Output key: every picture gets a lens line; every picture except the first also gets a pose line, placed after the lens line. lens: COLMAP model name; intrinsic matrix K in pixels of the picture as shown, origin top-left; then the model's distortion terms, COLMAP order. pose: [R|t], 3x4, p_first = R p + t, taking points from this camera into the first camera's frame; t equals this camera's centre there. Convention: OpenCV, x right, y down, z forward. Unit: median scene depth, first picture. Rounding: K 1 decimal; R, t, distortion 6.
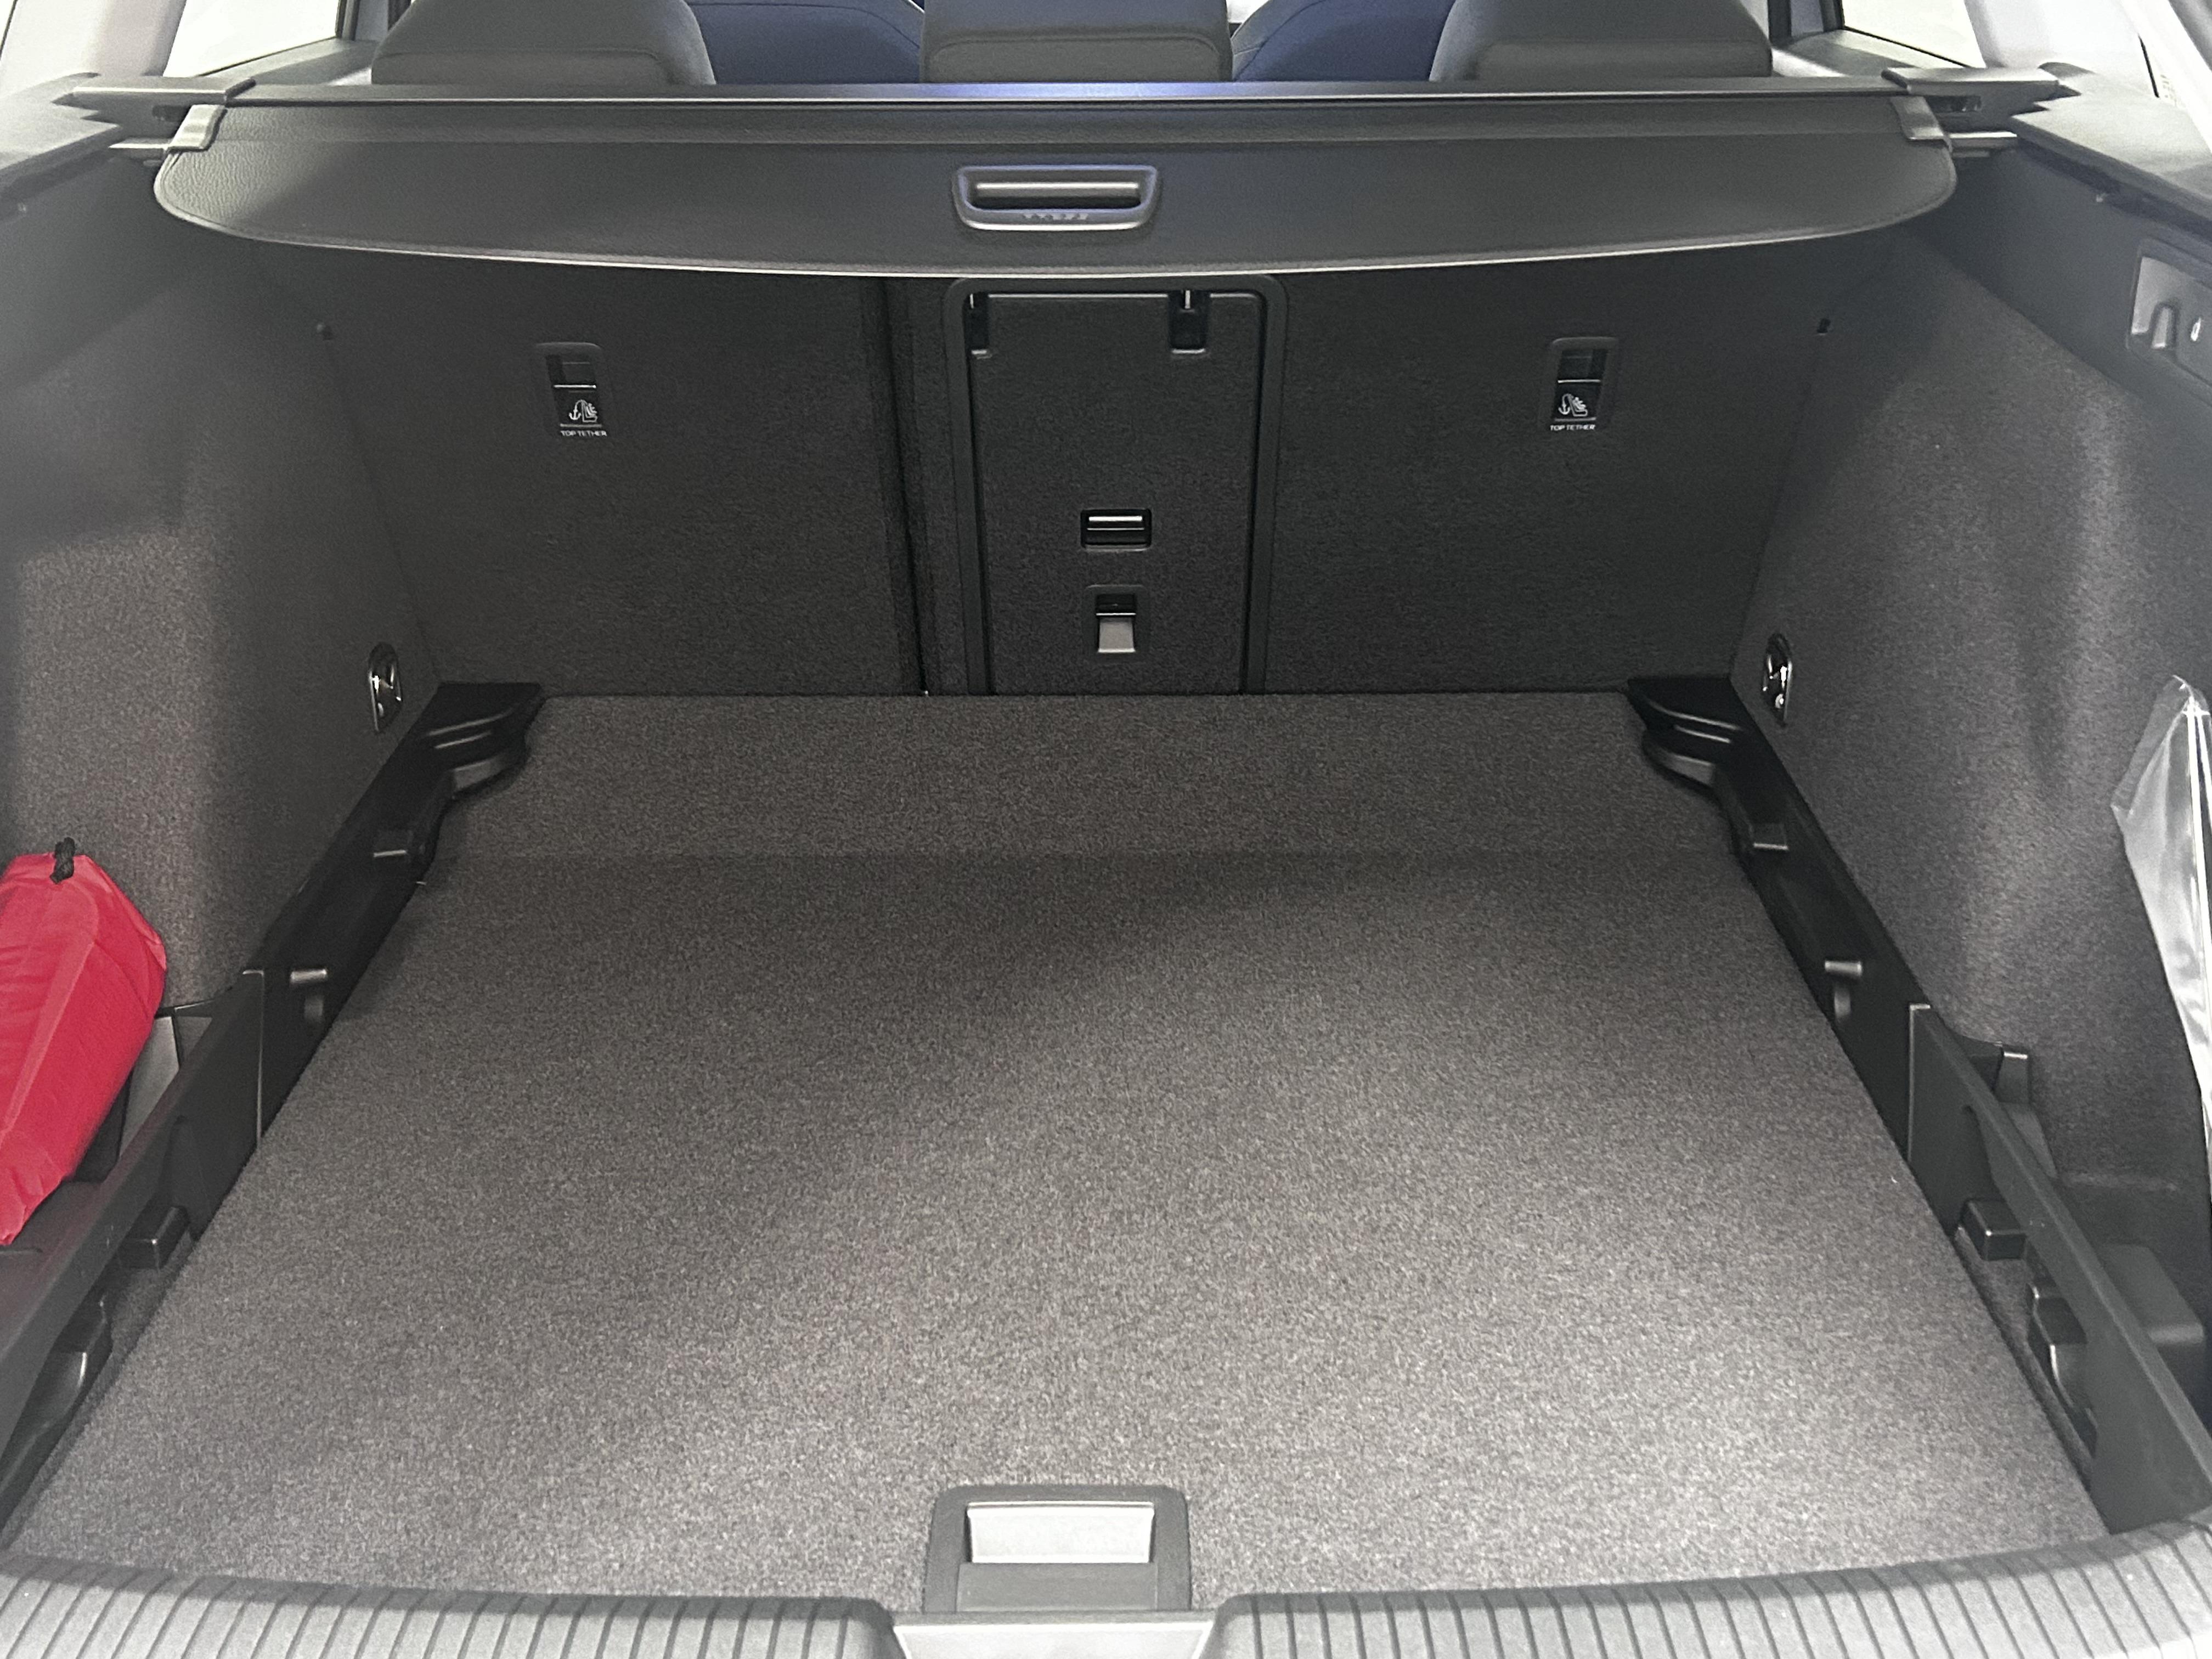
lens RADIAL K [[2470.9, 0, 1122.9], [0, 2470.9, 838.8], [0, 0, 1]] dist [0.057252, 0.000000]
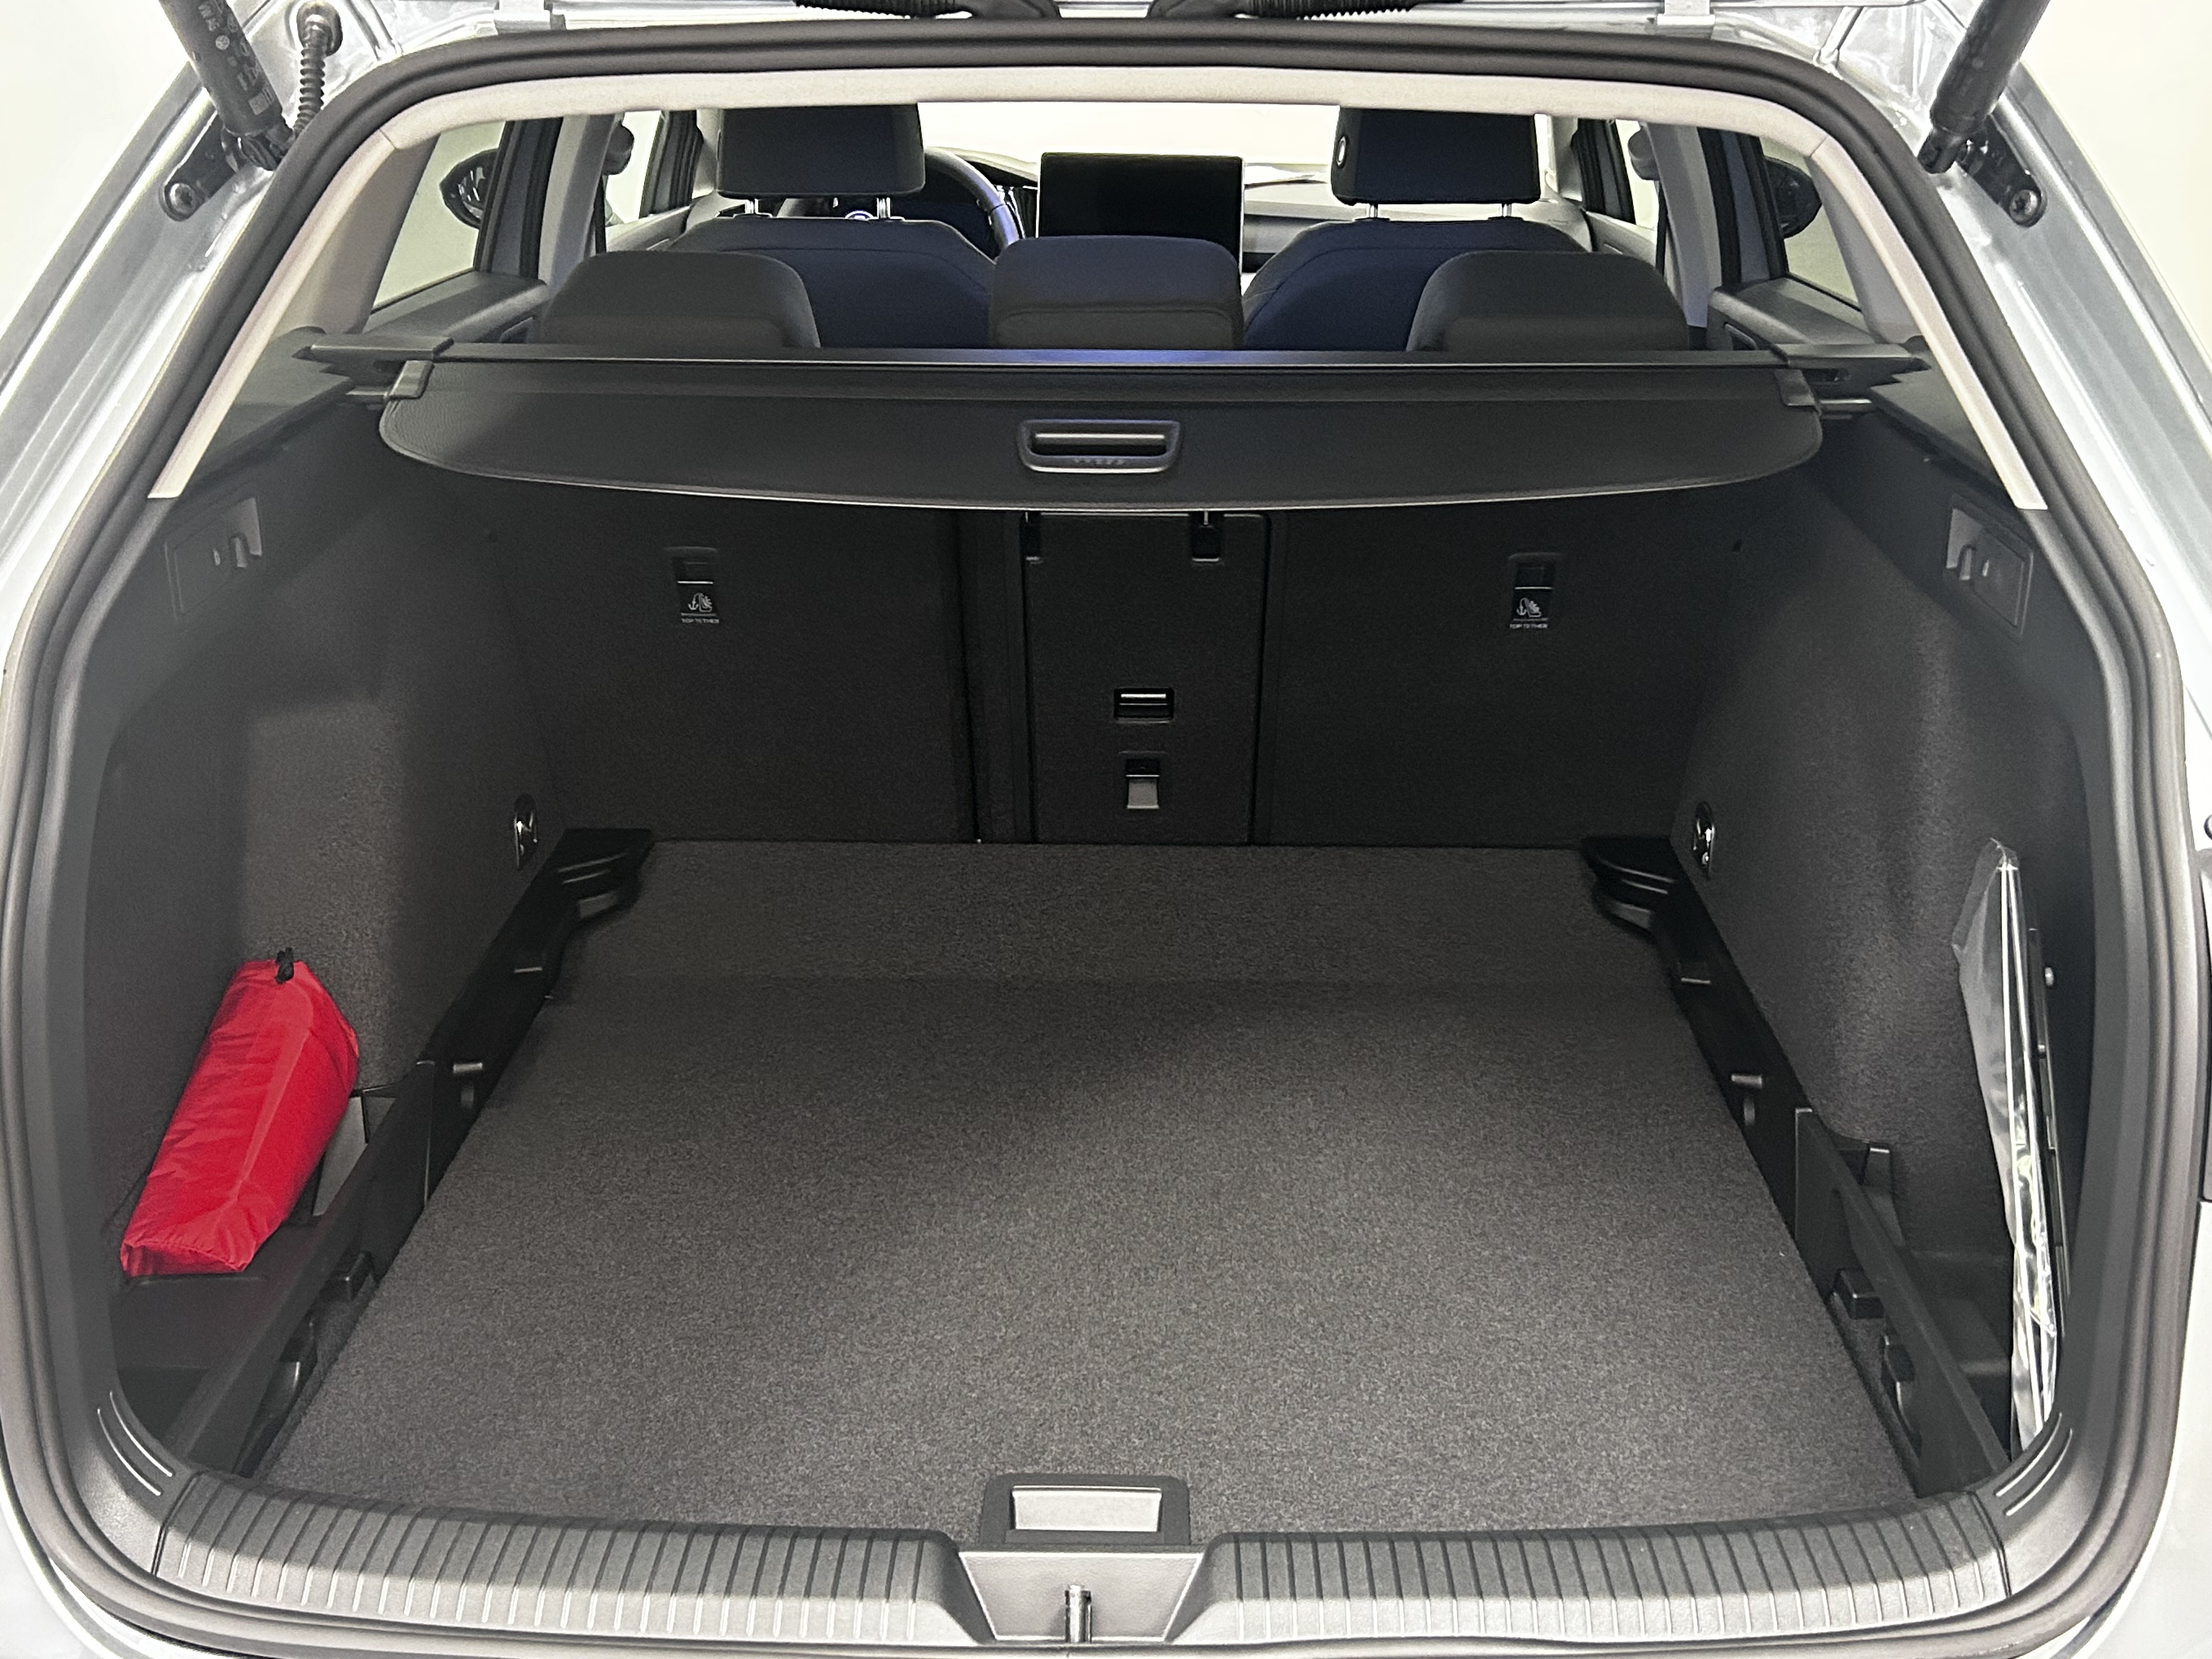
lens RADIAL K [[2470.9, 0, 1104.6], [0, 2470.9, 828.3], [0, 0, 1]] dist [0.057252, 0.000000]
pose [[0.999711, 0.013851, -0.019634, 0.002999], [-0.015183, 0.997473, -0.069410, 0.019677], [0.018623, 0.069688, 0.997395, -0.215611]]
